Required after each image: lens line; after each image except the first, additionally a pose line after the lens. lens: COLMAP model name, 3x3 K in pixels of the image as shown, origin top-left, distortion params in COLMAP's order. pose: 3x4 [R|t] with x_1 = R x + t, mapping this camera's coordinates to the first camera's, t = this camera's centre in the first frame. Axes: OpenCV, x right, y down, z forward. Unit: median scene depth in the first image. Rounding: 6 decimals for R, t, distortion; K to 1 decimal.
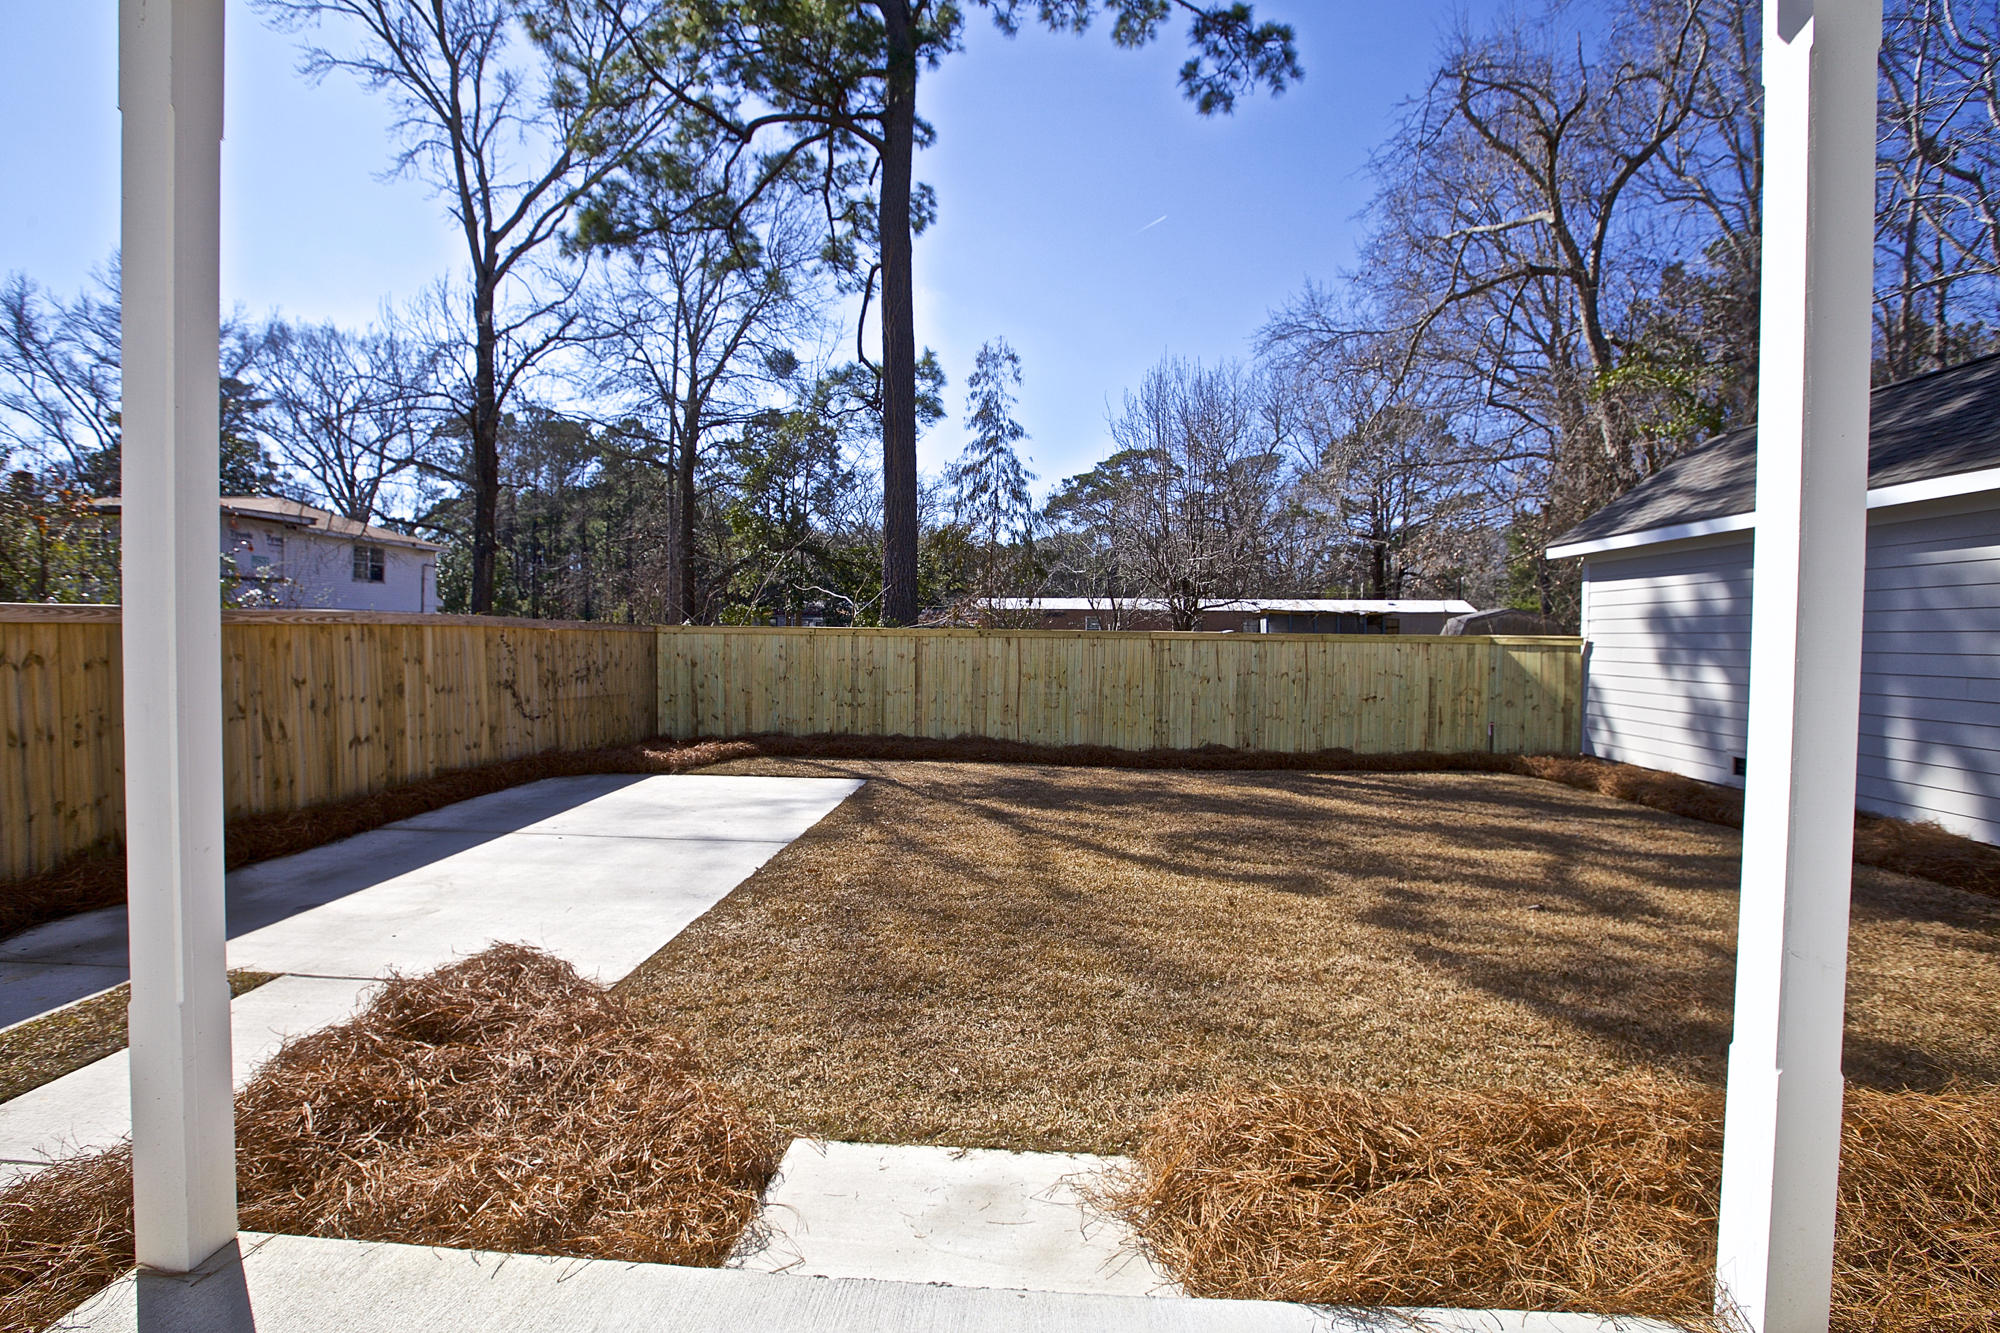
lens RADIAL K [[913.5, 0, 997.8], [0, 913.5, 665.1], [0, 0, 1]] dist [-0.031583, 0.001818]
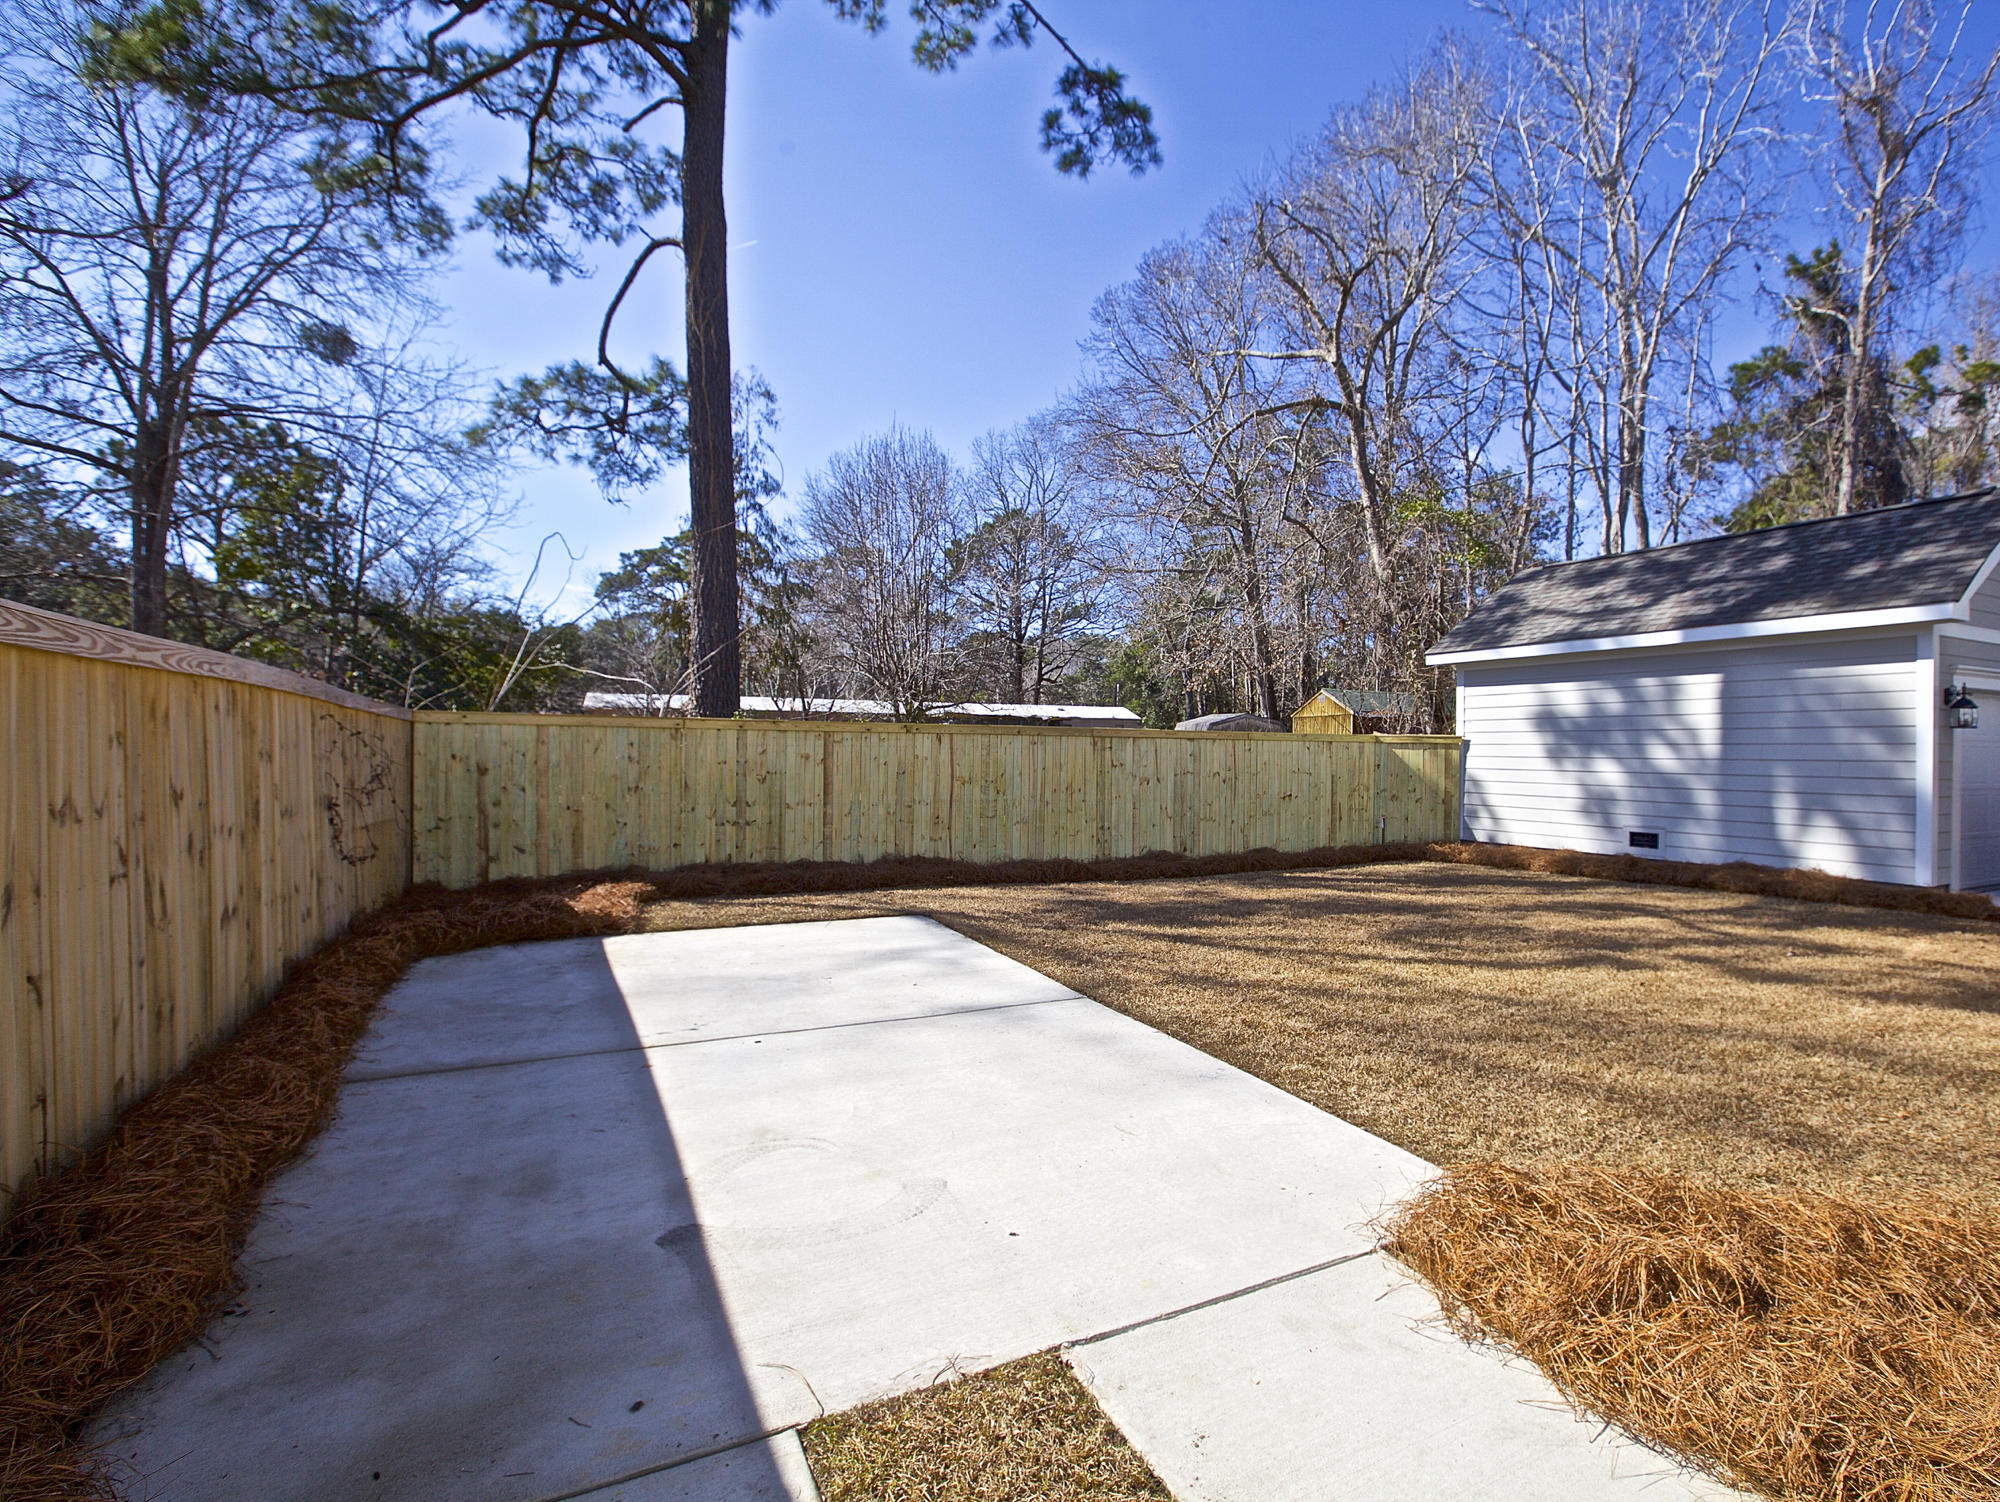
lens RADIAL K [[1000.3, 0, 1104.1], [0, 1000.3, 754.5], [0, 0, 1]] dist [-0.029381, 0.004265]
pose [[0.843058, -0.002990, 0.537815, -0.354595], [0.015799, 0.999691, -0.019208, 0.008237], [-0.537591, 0.024690, 0.842844, 0.169278]]
